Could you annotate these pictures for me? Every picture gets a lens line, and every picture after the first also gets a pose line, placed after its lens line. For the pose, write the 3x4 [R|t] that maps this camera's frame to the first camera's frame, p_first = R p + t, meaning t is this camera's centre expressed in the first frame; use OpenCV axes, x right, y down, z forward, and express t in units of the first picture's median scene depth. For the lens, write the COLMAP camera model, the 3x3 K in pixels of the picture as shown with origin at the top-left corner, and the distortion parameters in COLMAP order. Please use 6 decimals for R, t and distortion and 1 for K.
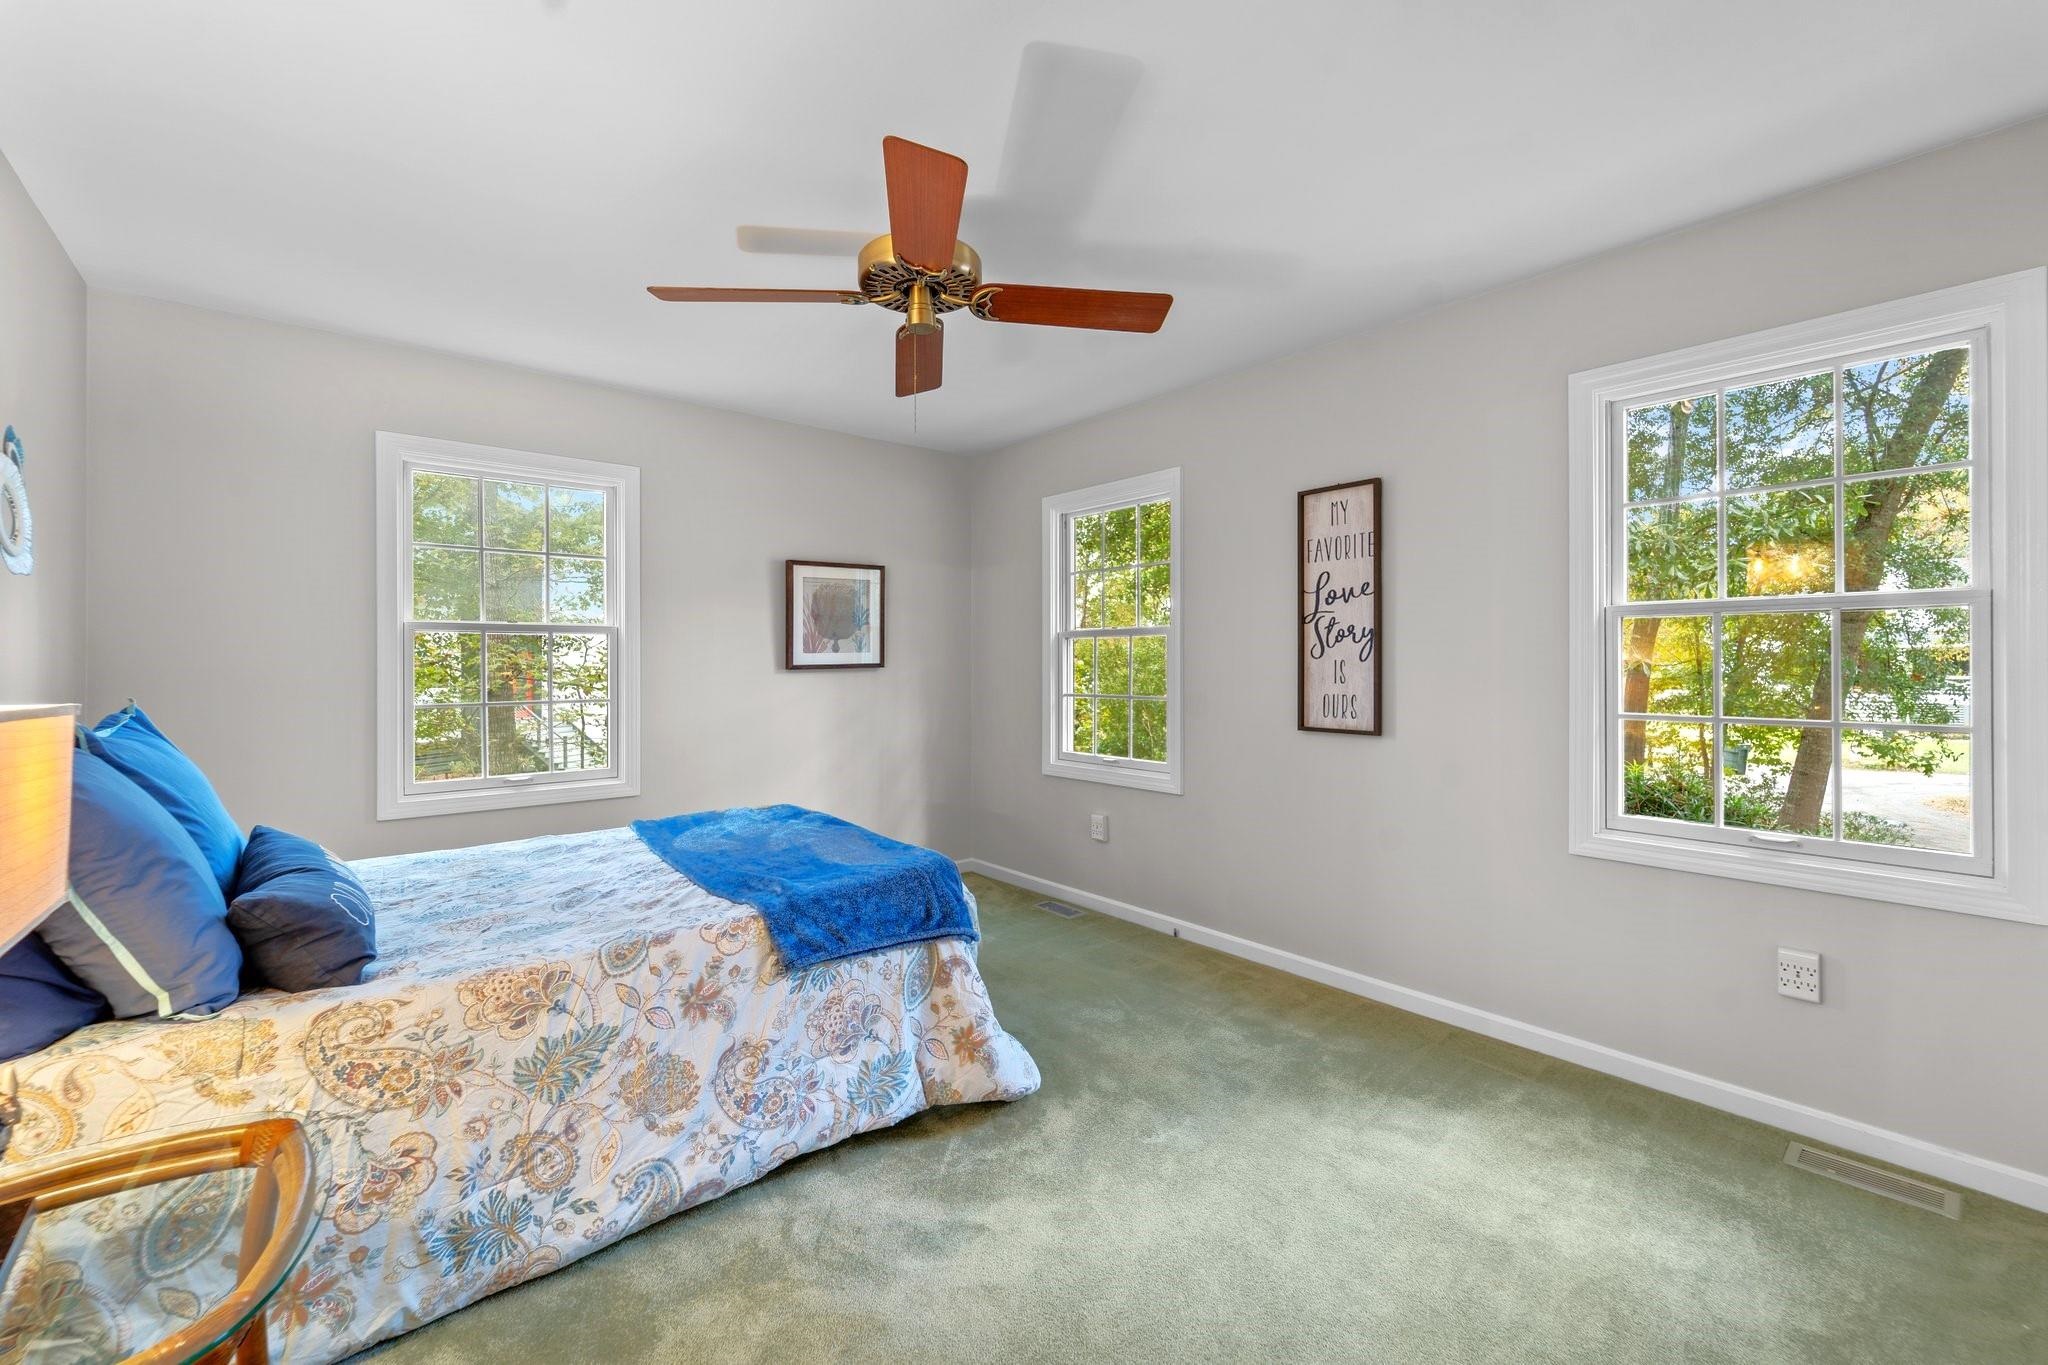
lens RADIAL K [[833.3, 0, 1042.7], [0, 833.3, 648.8], [0, 0, 1]] dist [0.003120, 0.000093]
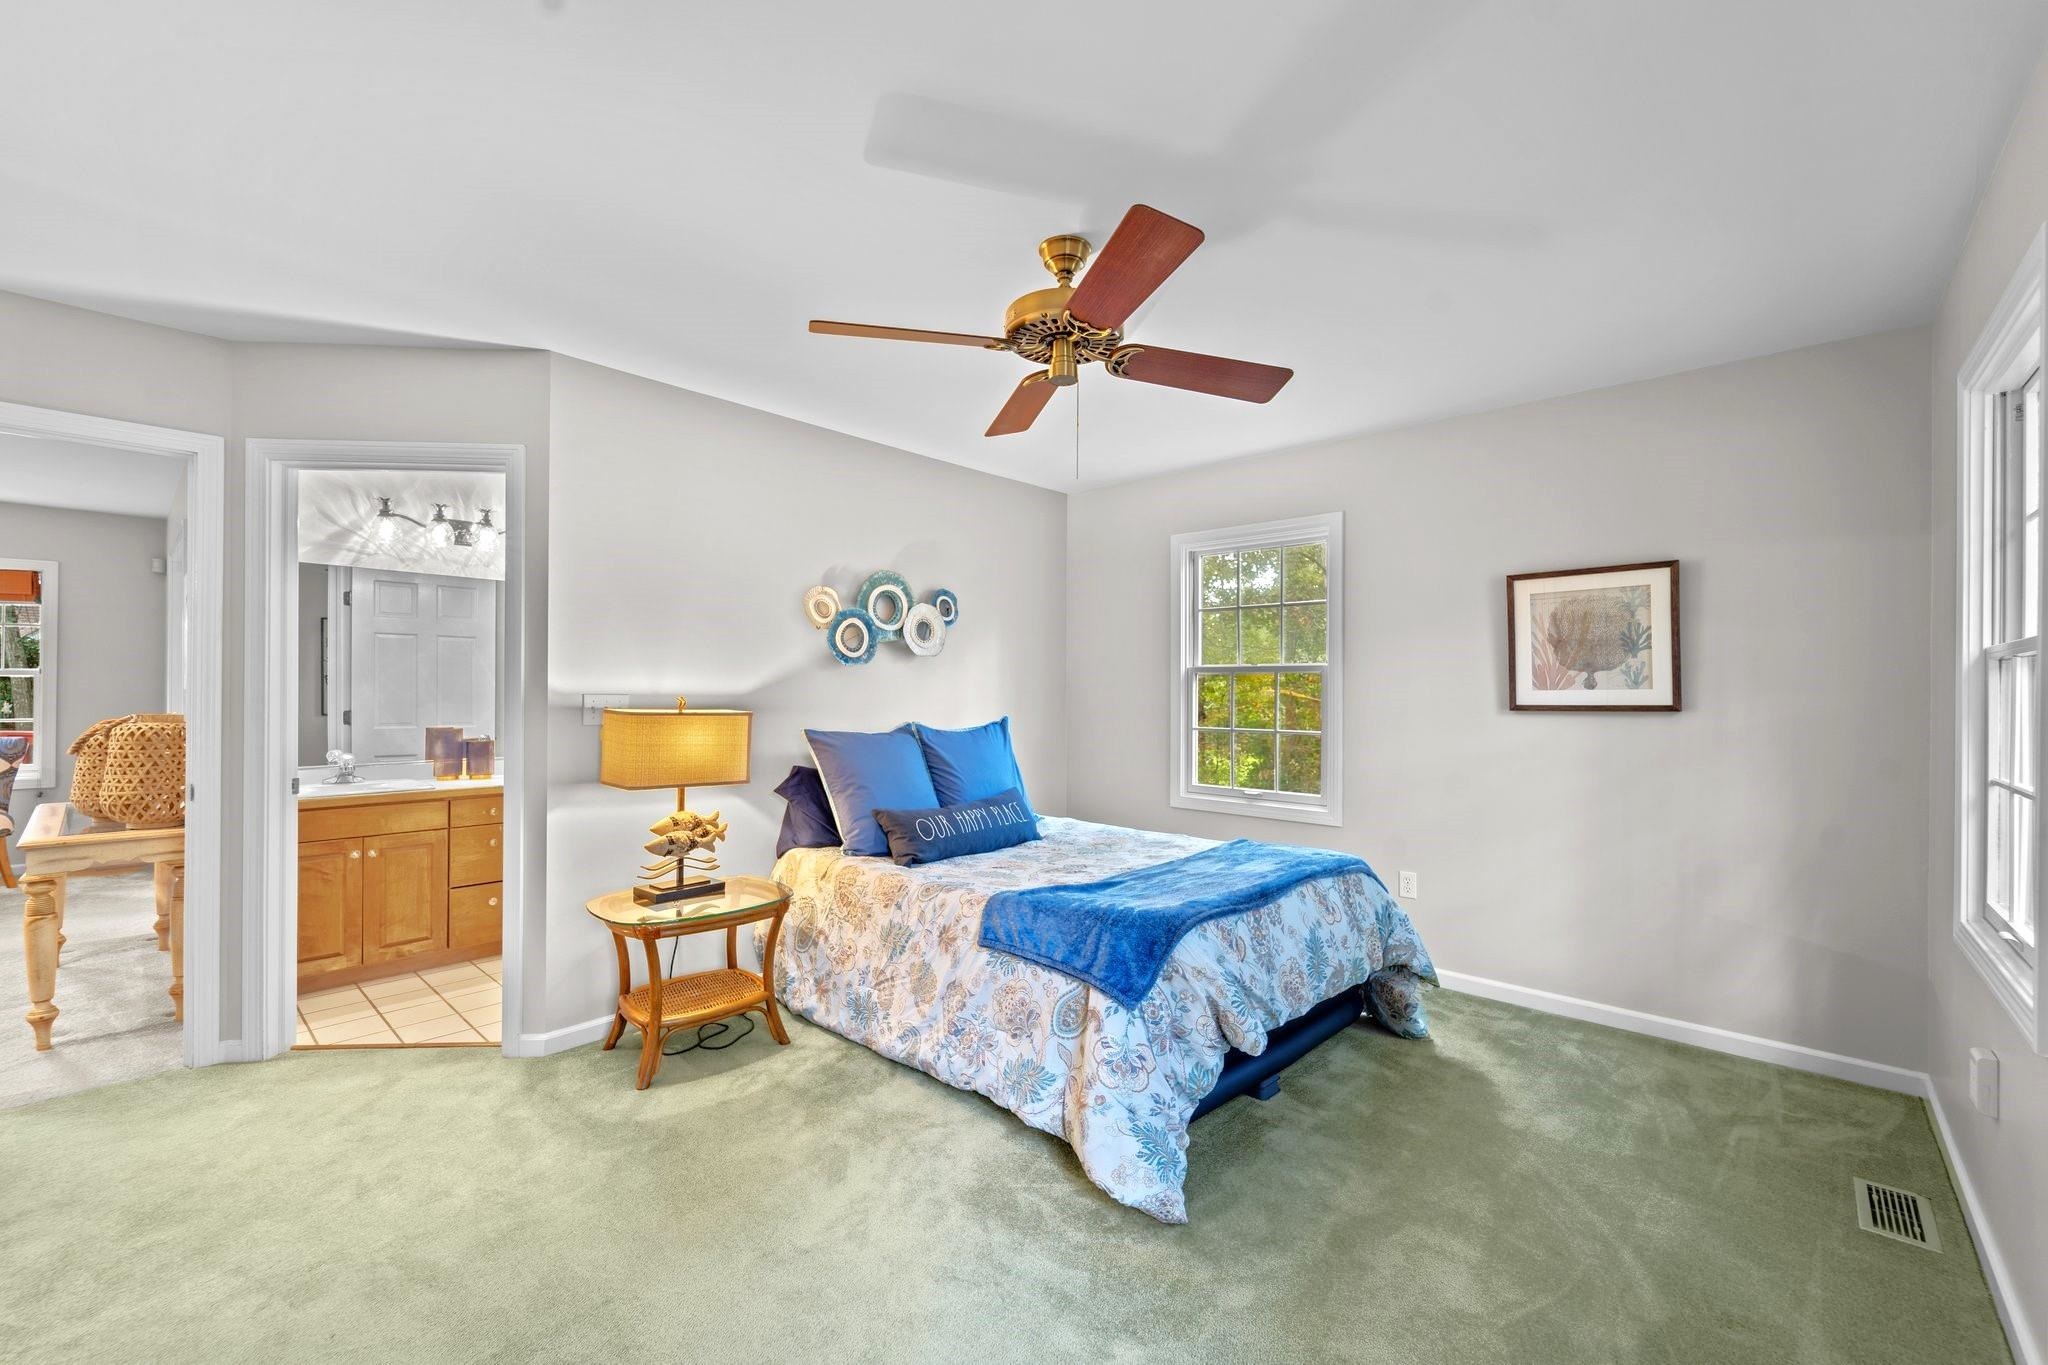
lens RADIAL K [[833.3, 0, 1022.3], [0, 833.3, 687.4], [0, 0, 1]] dist [0.003120, 0.000093]
pose [[0.120476, 0.001075, -0.992716, 0.916153], [0.005832, 0.999981, 0.001791, -0.003140], [0.992699, -0.006005, 0.120468, 0.880390]]
